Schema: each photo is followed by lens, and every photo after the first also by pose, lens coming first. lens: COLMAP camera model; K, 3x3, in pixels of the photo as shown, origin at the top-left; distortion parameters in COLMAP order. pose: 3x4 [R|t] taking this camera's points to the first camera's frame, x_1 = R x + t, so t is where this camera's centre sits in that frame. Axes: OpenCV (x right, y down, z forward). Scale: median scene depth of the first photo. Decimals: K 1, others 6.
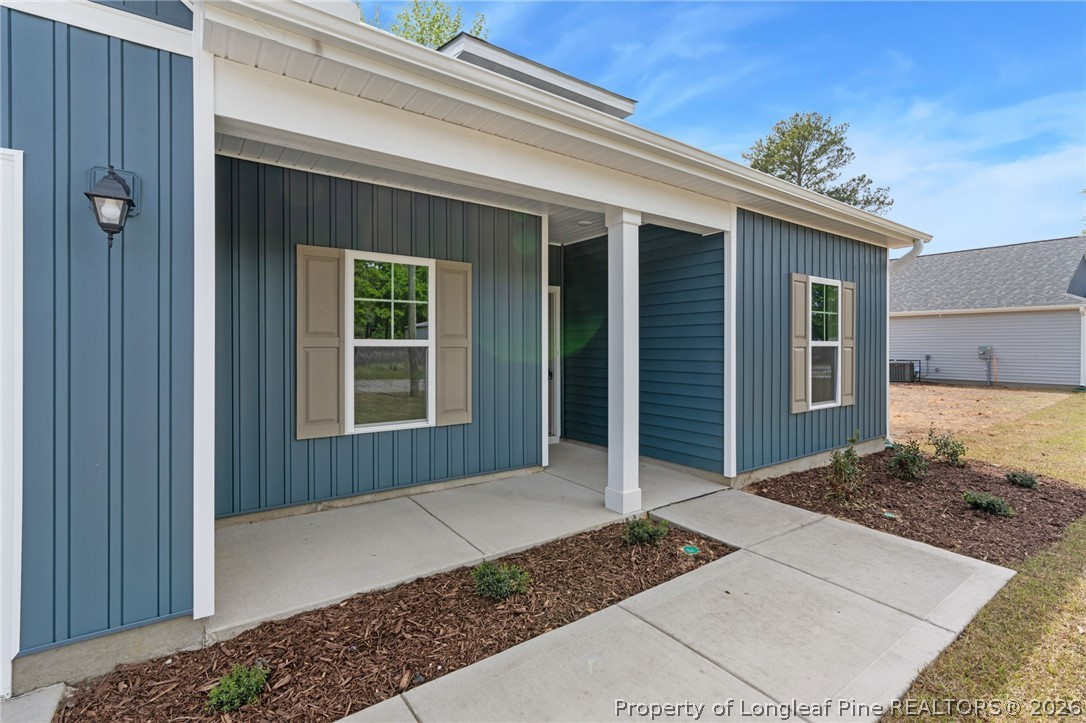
lens RADIAL K [[498.6, 0, 543.7], [0, 498.6, 346.8], [0, 0, 1]] dist [-0.002612, 0.000240]
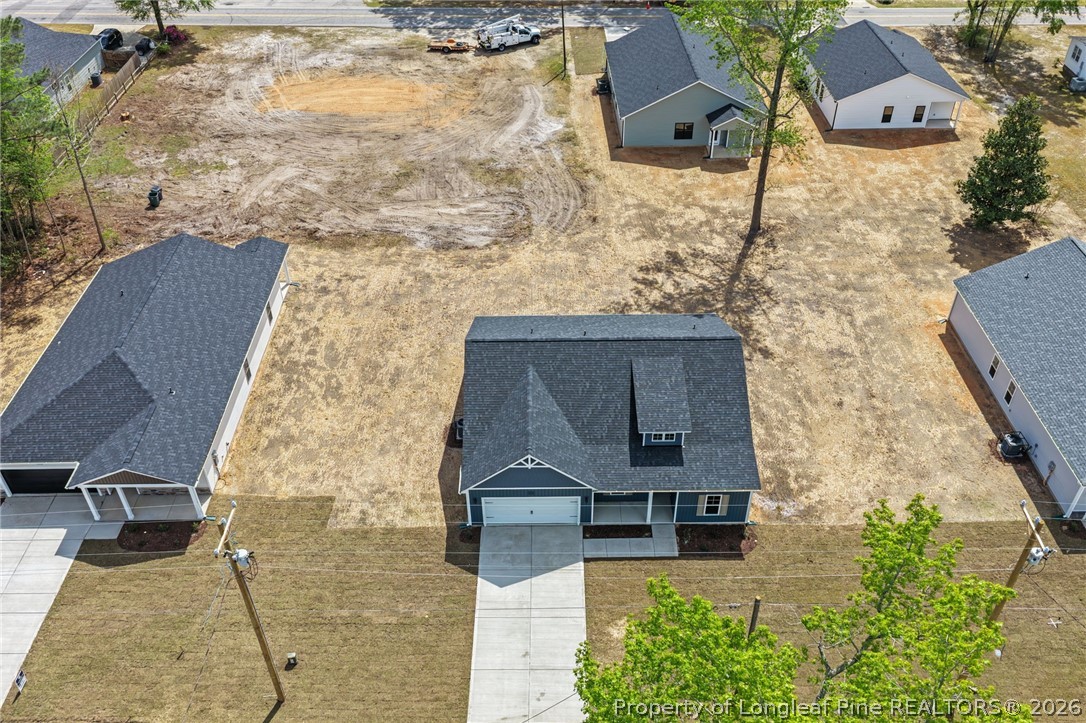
lens RADIAL K [[915.8, 0, 548.2], [0, 915.8, 363.5], [0, 0, 1]] dist [-0.002044, 0.012296]
pose [[0.819900, 0.359529, -0.445537, 3.107969], [0.003012, 0.775501, 0.631339, -7.440694], [0.572499, -0.518977, 0.634750, -5.237744]]
